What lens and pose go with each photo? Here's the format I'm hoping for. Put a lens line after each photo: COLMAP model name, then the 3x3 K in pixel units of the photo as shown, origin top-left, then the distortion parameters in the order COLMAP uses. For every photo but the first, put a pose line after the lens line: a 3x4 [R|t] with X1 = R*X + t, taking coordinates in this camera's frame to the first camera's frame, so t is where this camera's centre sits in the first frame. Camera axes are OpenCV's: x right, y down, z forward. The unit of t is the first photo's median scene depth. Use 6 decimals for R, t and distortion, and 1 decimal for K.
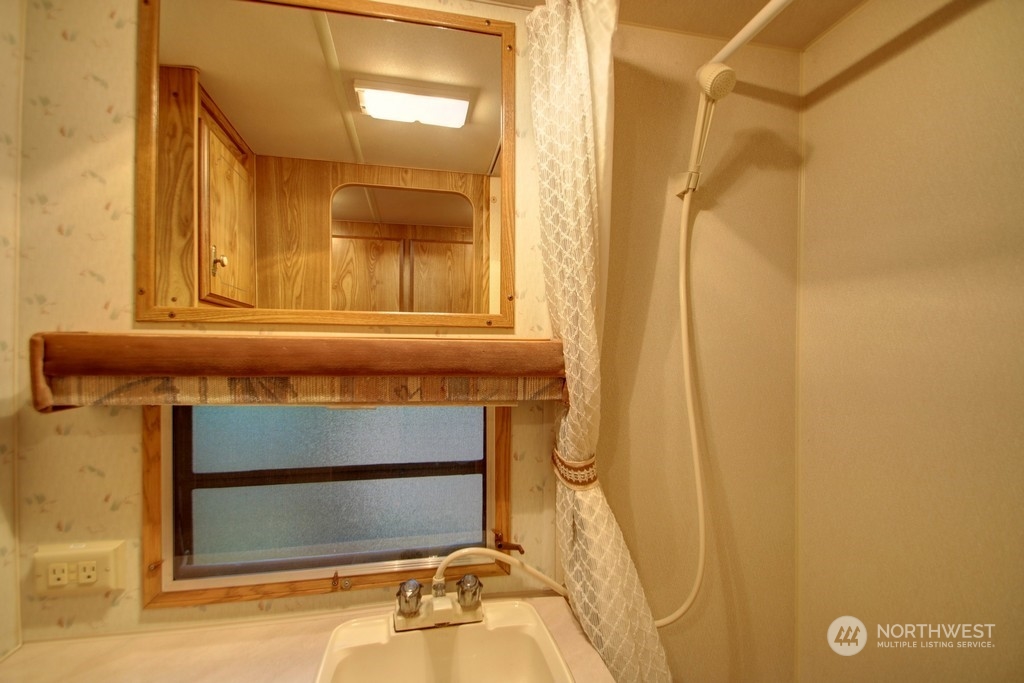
lens RADIAL K [[479.0, 0, 512.0], [0, 479.0, 341.5], [0, 0, 1]] dist [0.001673, -0.009122]
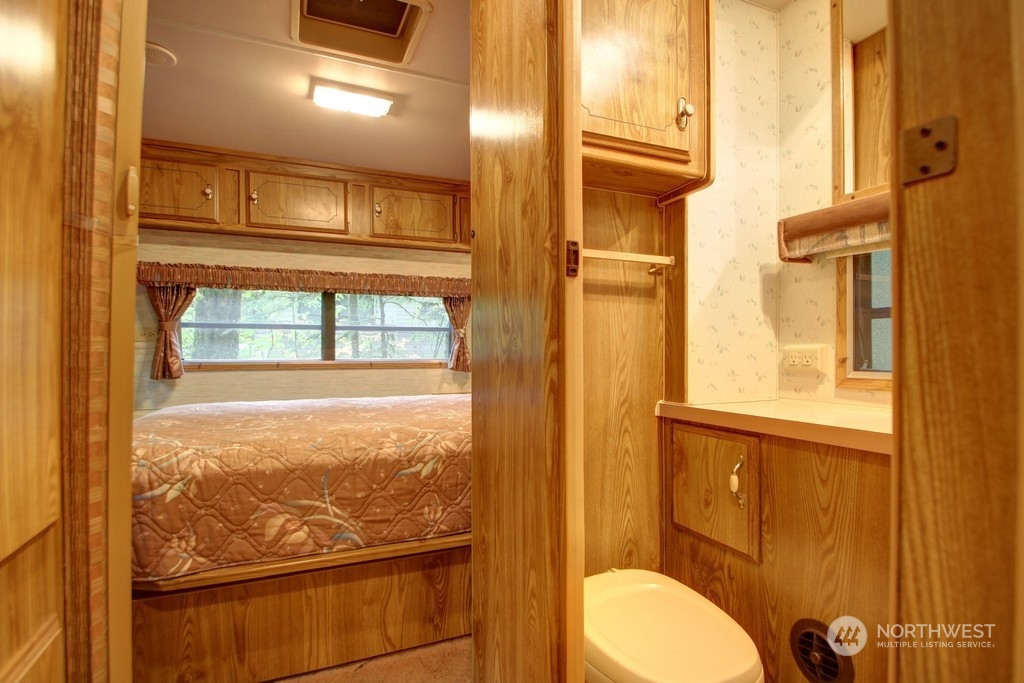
lens RADIAL K [[473.6, 0, 511.9], [0, 473.6, 319.0], [0, 0, 1]] dist [0.000446, -0.015646]
pose [[0.163801, -0.011970, -0.986421, 0.588068], [-0.003459, 0.999913, -0.012708, 0.357519], [0.986487, 0.005493, 0.163746, -0.313080]]
